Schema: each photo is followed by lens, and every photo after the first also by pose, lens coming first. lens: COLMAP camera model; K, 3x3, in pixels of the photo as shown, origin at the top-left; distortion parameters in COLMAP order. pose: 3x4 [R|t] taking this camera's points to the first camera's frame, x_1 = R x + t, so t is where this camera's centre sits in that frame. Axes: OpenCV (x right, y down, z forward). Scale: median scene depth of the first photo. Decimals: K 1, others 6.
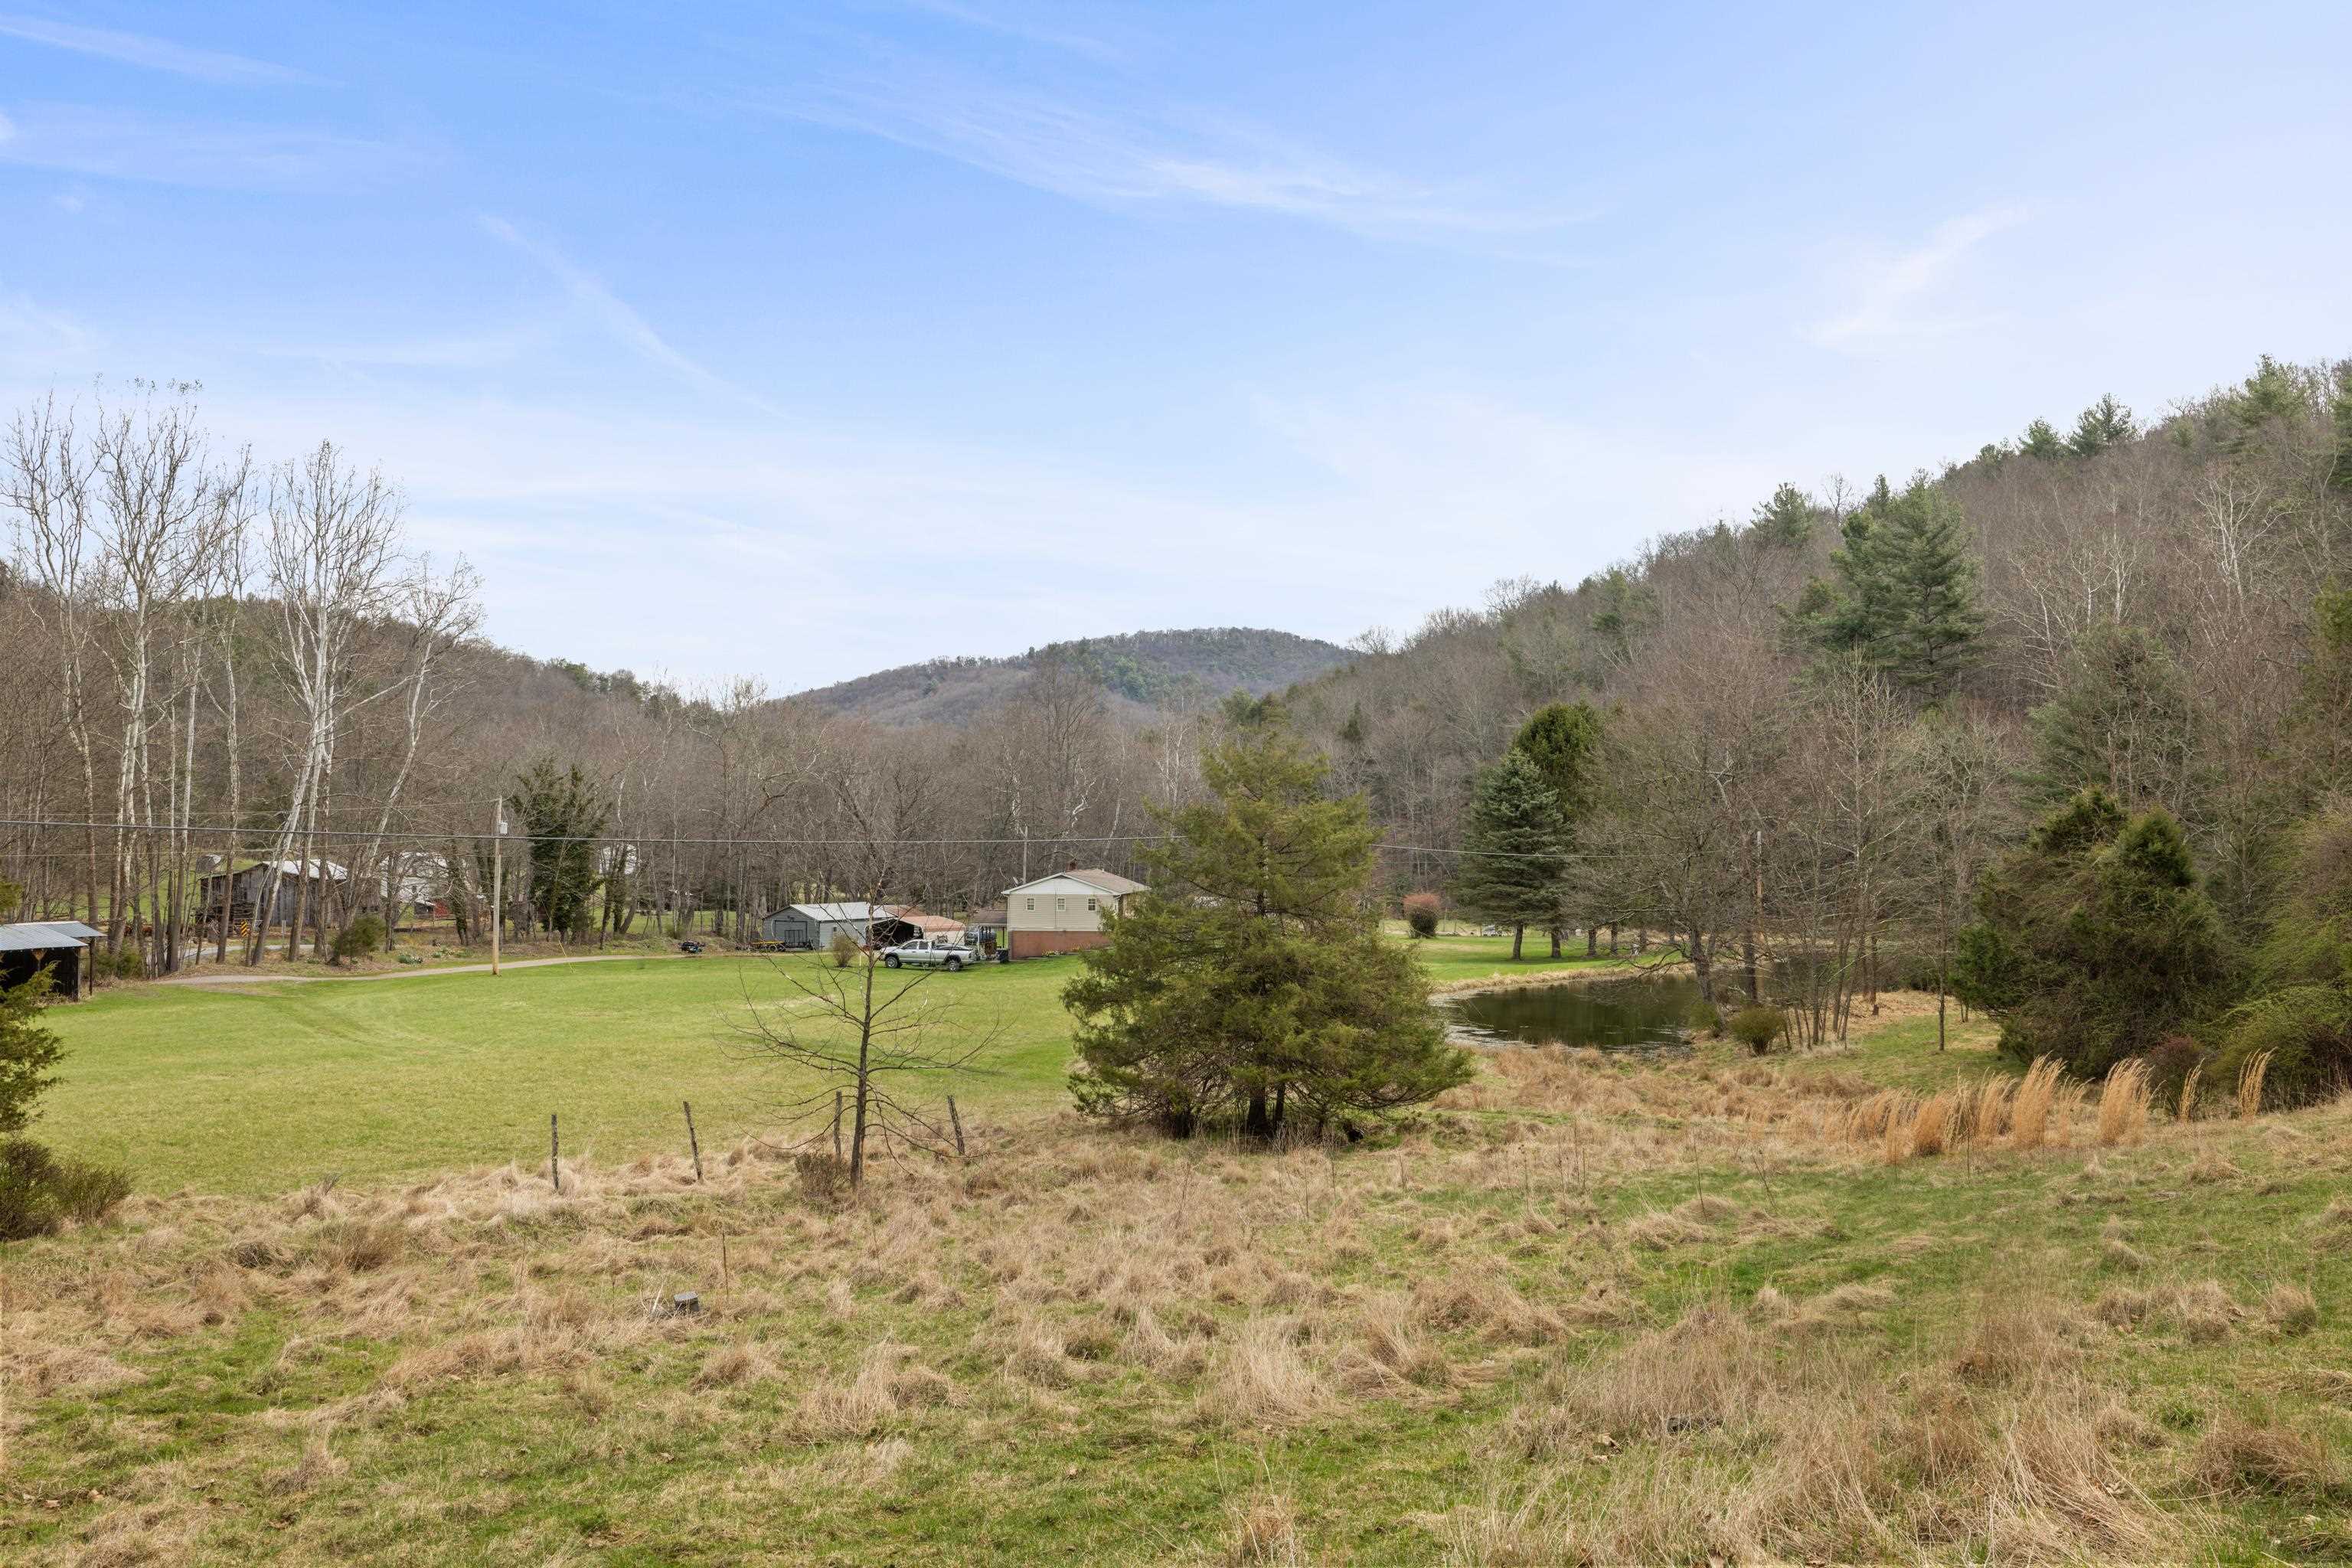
lens RADIAL K [[2318.5, 0, 1176.0], [0, 2318.5, 784.0], [0, 0, 1]] dist [-0.005284, -0.001876]
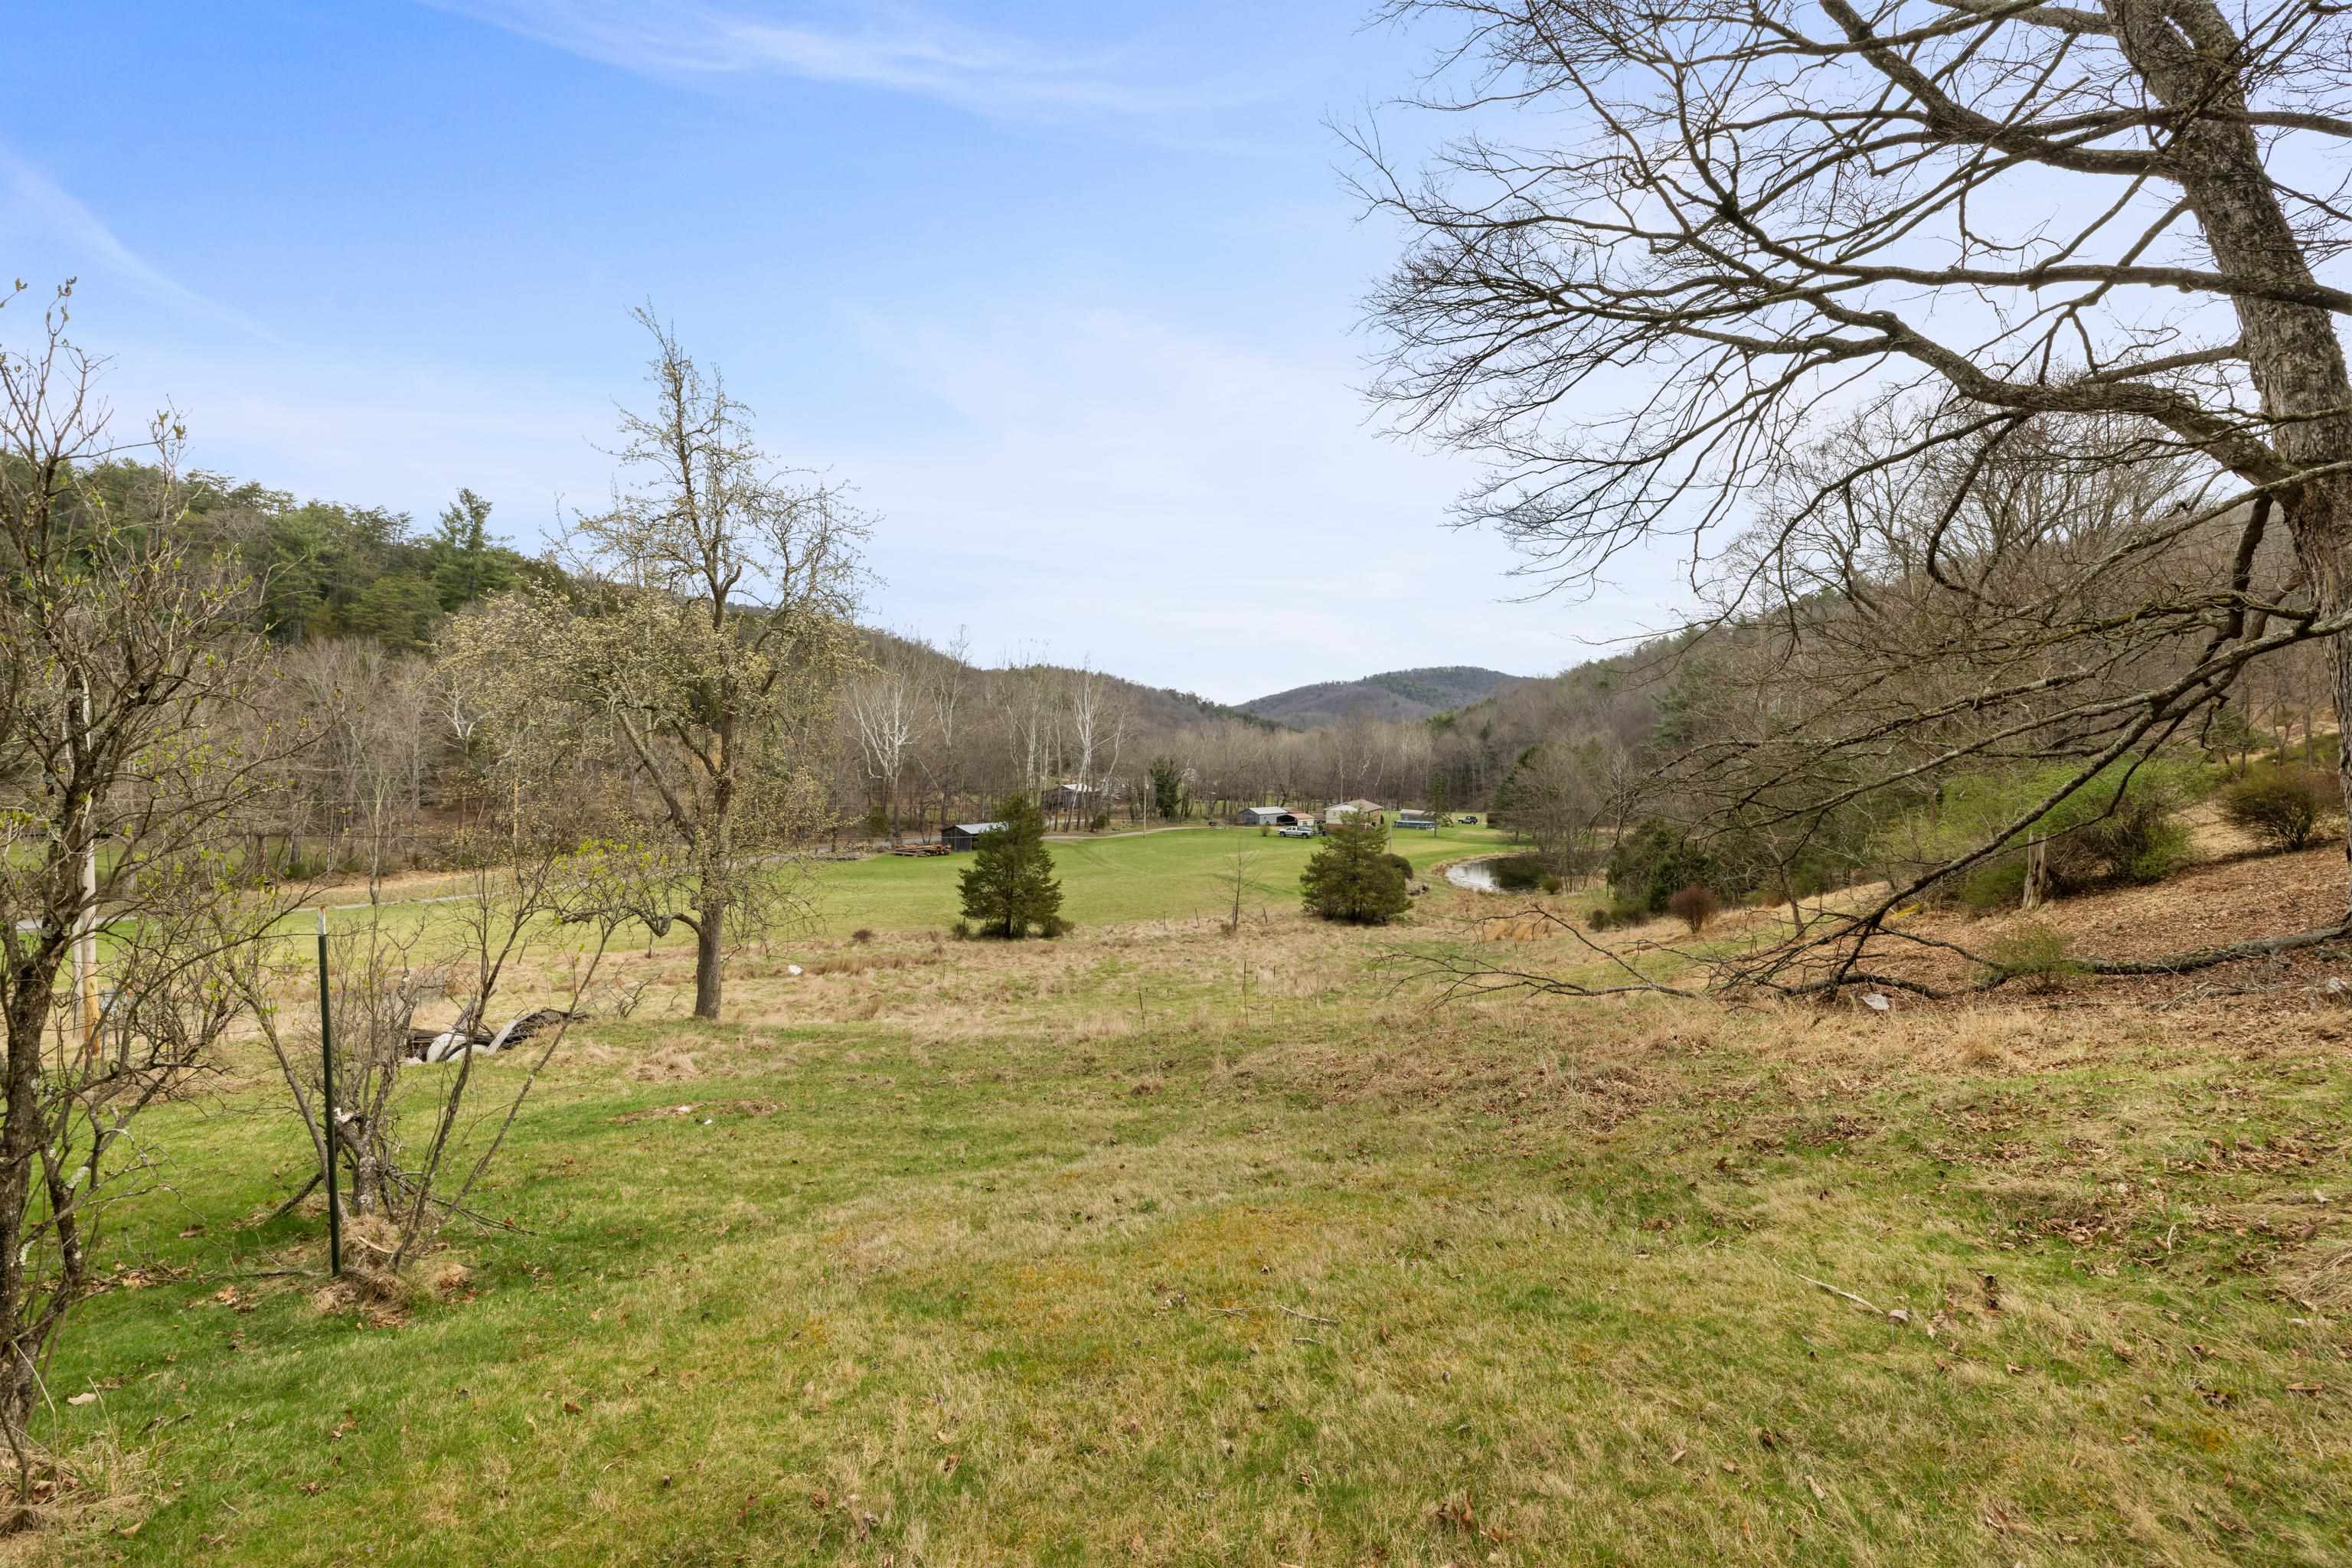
lens RADIAL K [[988.7, 0, 1181.8], [0, 988.7, 763.4], [0, 0, 1]] dist [-0.001436, -0.000368]
pose [[0.970396, 0.013422, -0.241148, 0.046243], [-0.006782, 0.999575, 0.028341, -0.042628], [0.241426, -0.025866, 0.970074, -0.175624]]
